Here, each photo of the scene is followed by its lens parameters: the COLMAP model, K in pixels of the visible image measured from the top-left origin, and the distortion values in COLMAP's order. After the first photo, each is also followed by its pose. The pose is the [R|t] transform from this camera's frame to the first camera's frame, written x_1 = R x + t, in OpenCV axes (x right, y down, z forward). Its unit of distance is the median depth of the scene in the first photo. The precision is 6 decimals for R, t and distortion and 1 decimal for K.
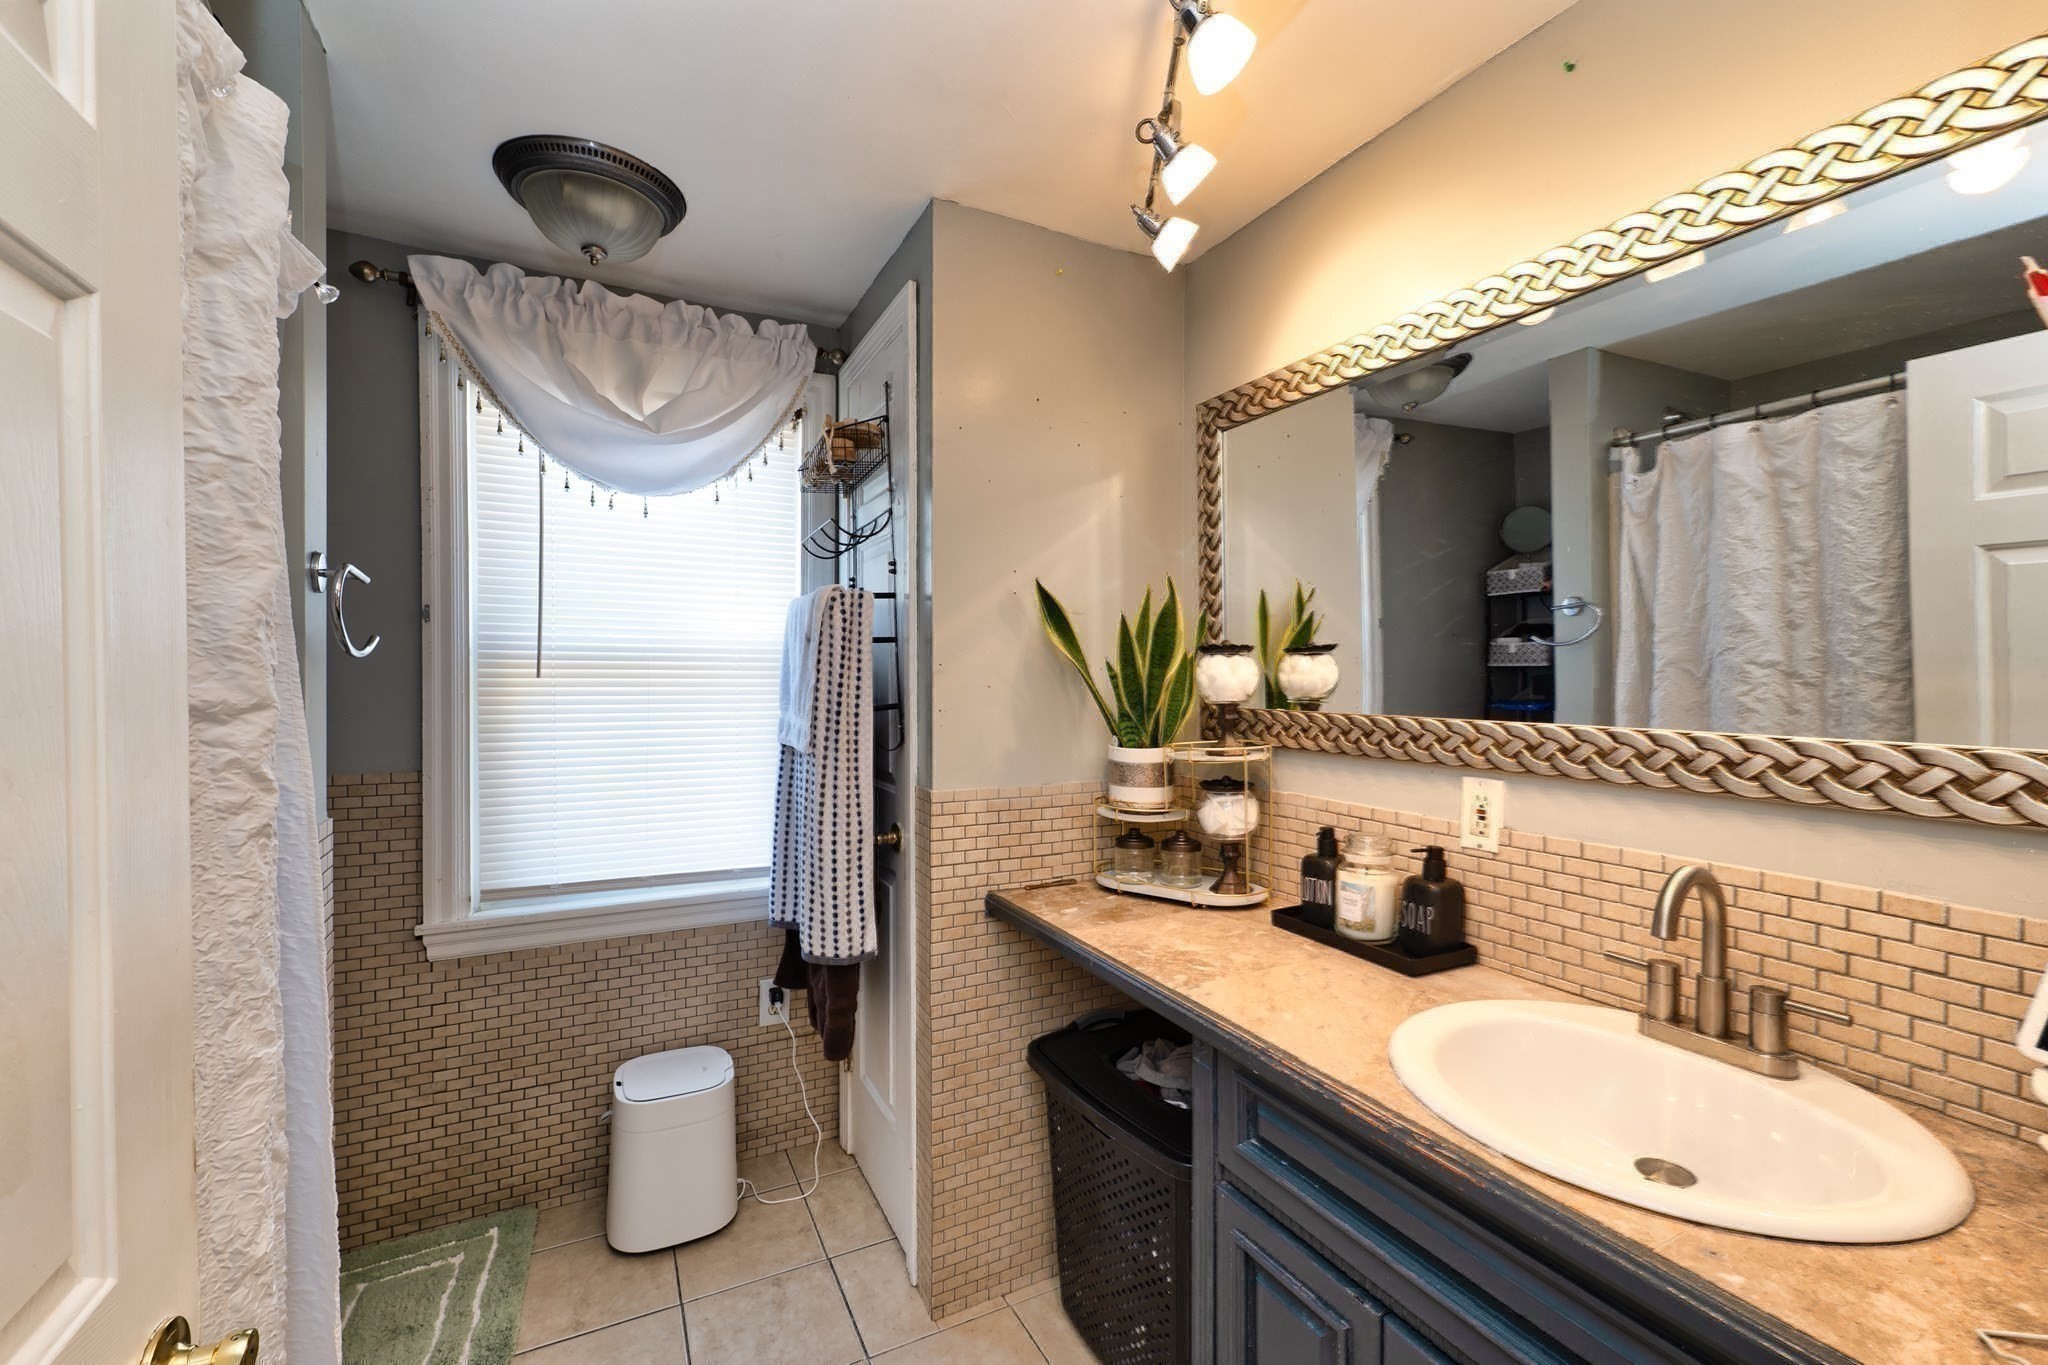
lens RADIAL K [[835.1, 0, 1027.9], [0, 835.1, 677.4], [0, 0, 1]] dist [0.000031, 0.000071]
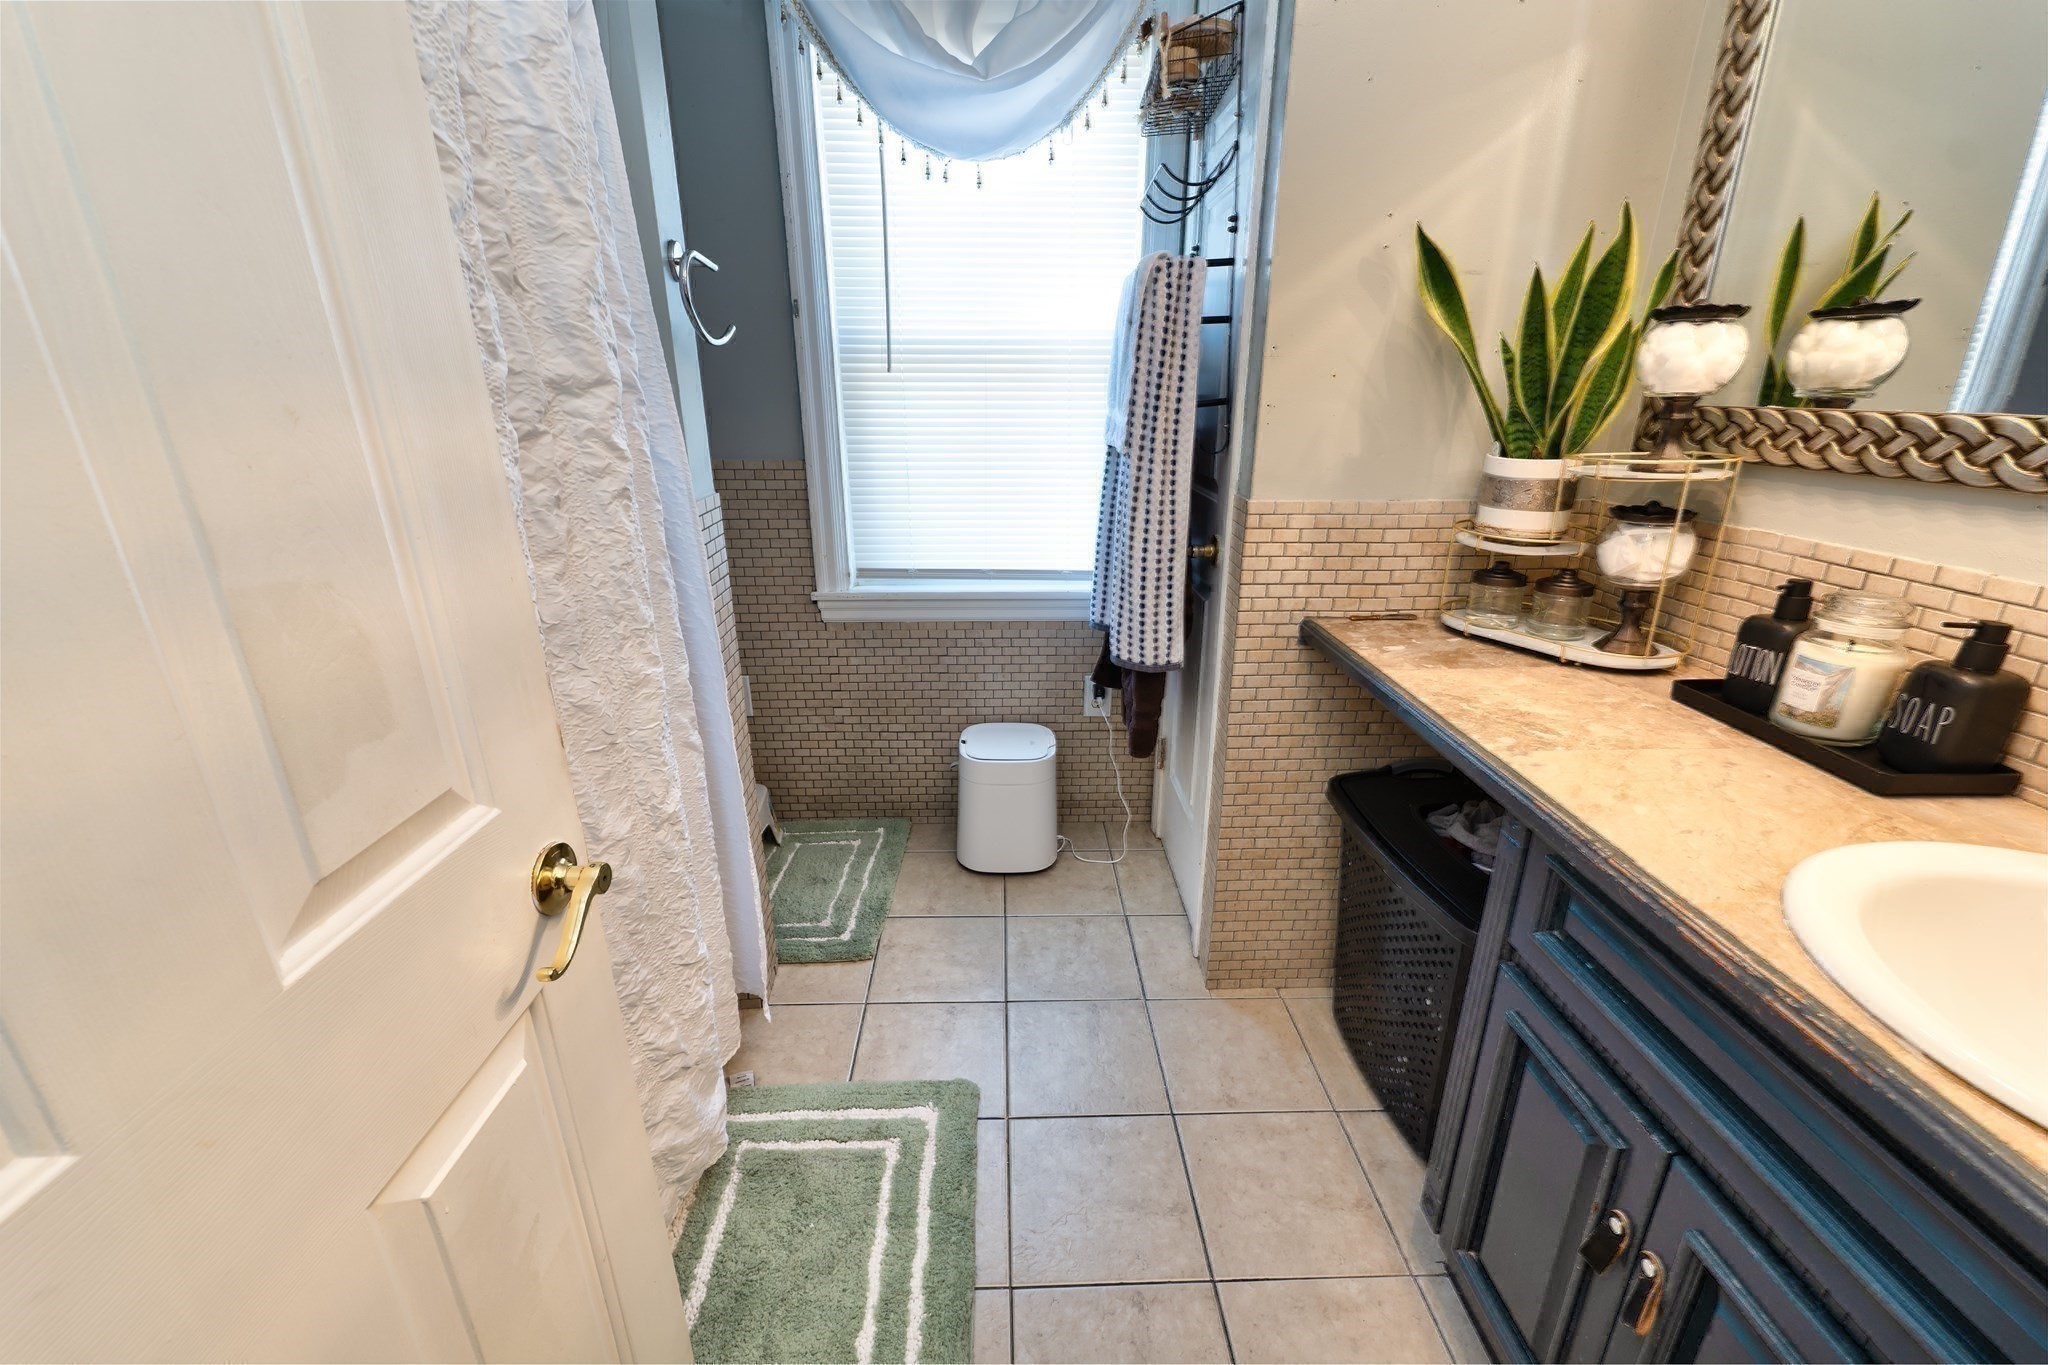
lens RADIAL K [[835.1, 0, 1022.8], [0, 835.1, 683.8], [0, 0, 1]] dist [0.000031, 0.000071]
pose [[0.900687, 0.143661, -0.410029, 0.058677], [0.002322, 0.942145, 0.335197, 0.020820], [0.434462, -0.302860, 0.848245, 0.078299]]
